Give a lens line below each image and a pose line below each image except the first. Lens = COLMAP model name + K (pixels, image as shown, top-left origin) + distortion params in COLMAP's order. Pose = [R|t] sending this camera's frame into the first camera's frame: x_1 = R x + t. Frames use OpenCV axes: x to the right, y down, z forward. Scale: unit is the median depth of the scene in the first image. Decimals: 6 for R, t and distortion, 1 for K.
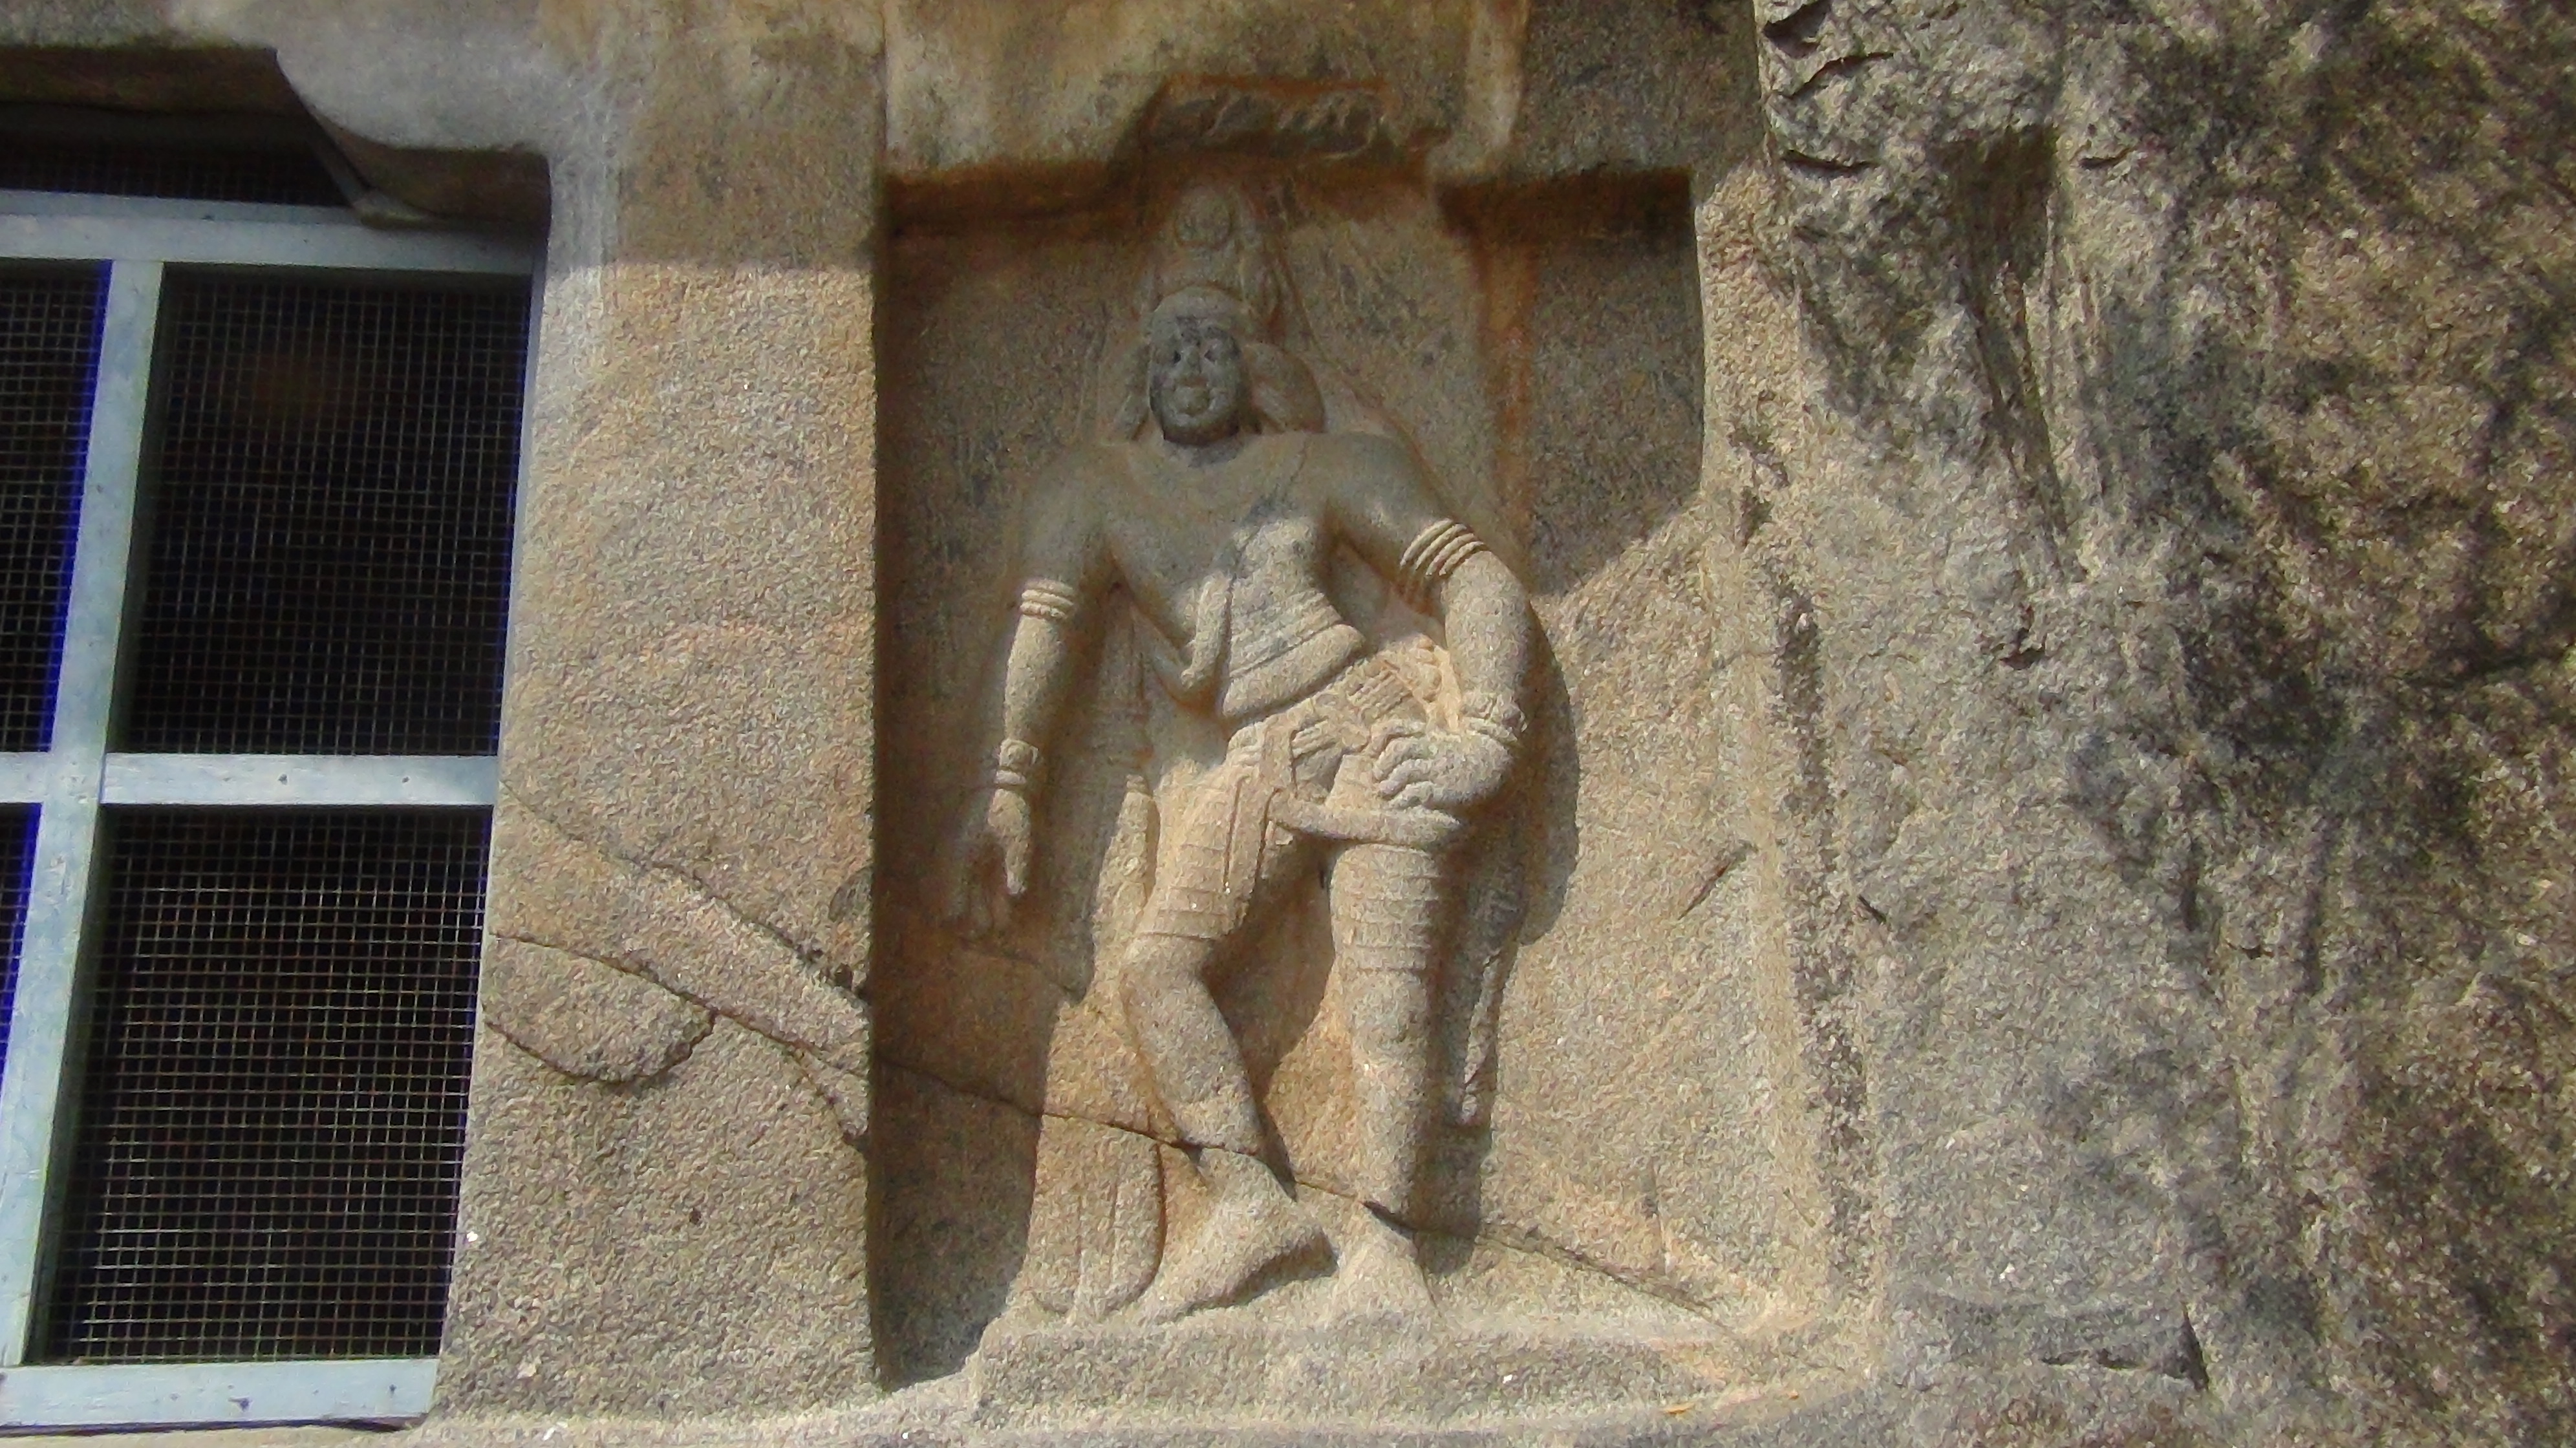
lens RADIAL K [[2358.4, 0, 1293.0], [0, 2358.4, 676.0], [0, 0, 1]] dist [0.015288, -0.013879]
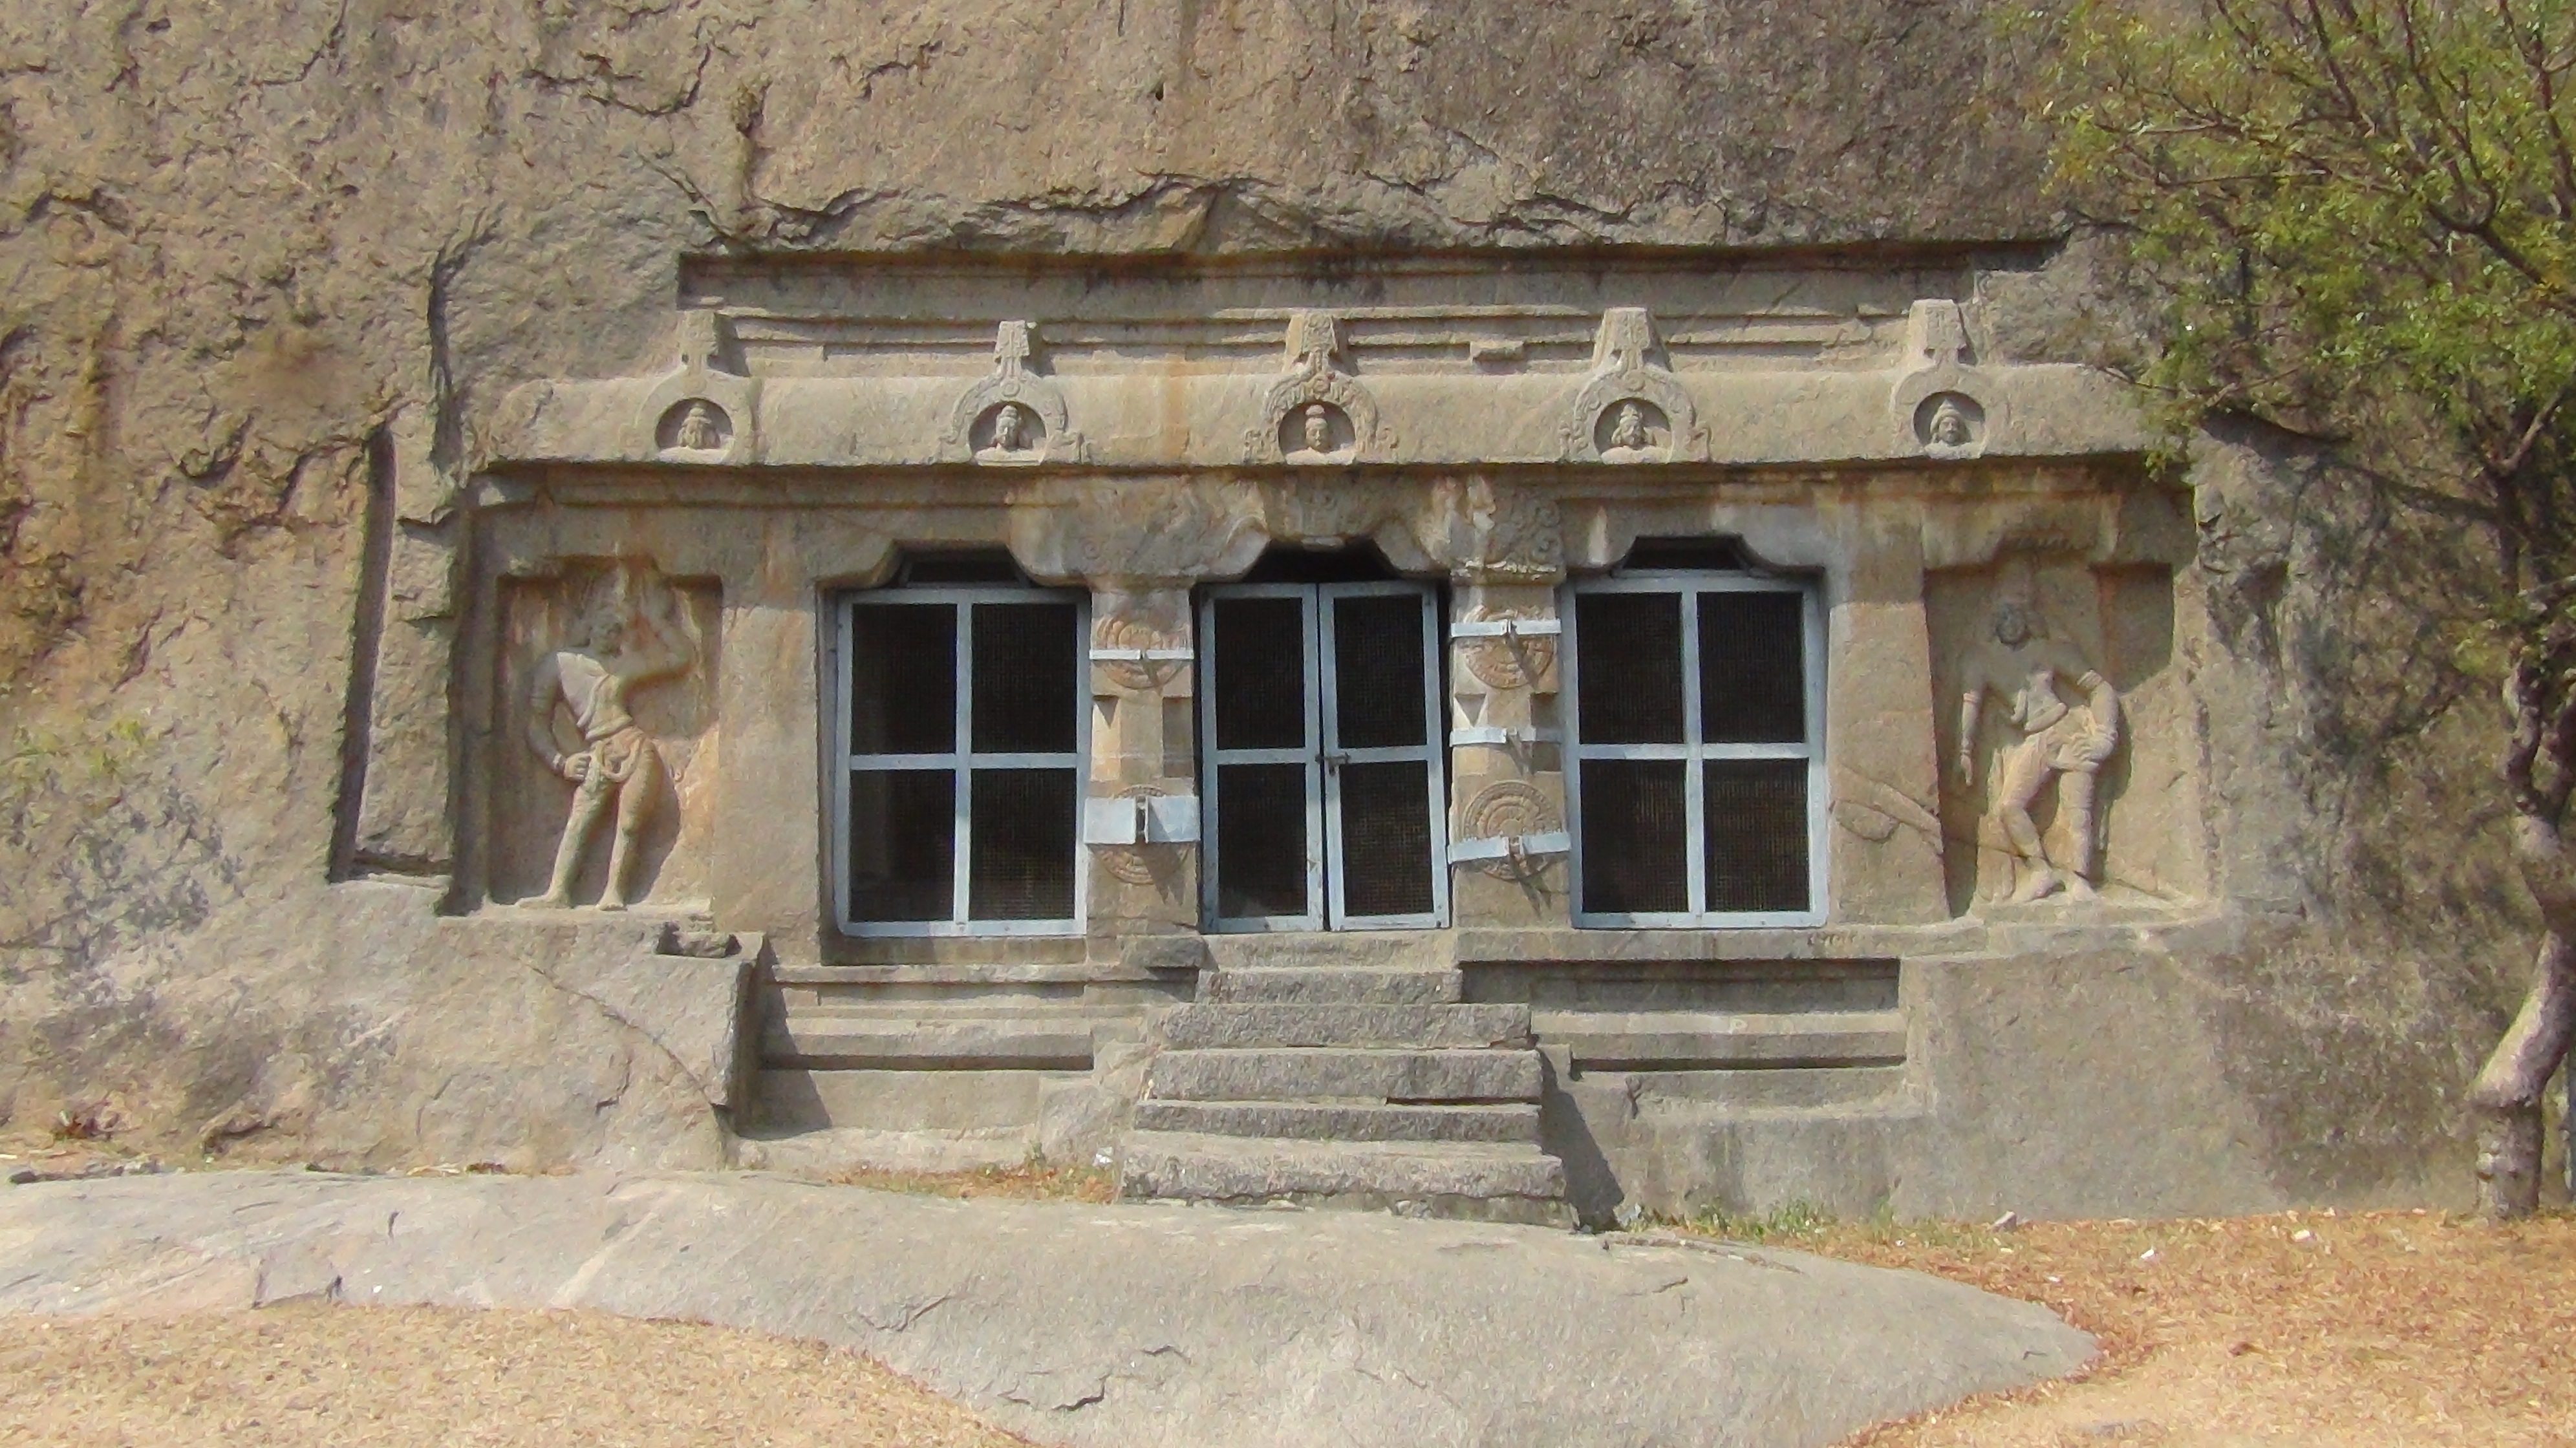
lens RADIAL K [[2358.4, 0, 1283.6], [0, 2358.4, 753.0], [0, 0, 1]] dist [0.015288, -0.013879]
pose [[0.997042, 0.001292, -0.076842, -0.879071], [0.013047, 0.982501, 0.185798, -0.631898], [0.075738, -0.186251, 0.979579, -2.556074]]
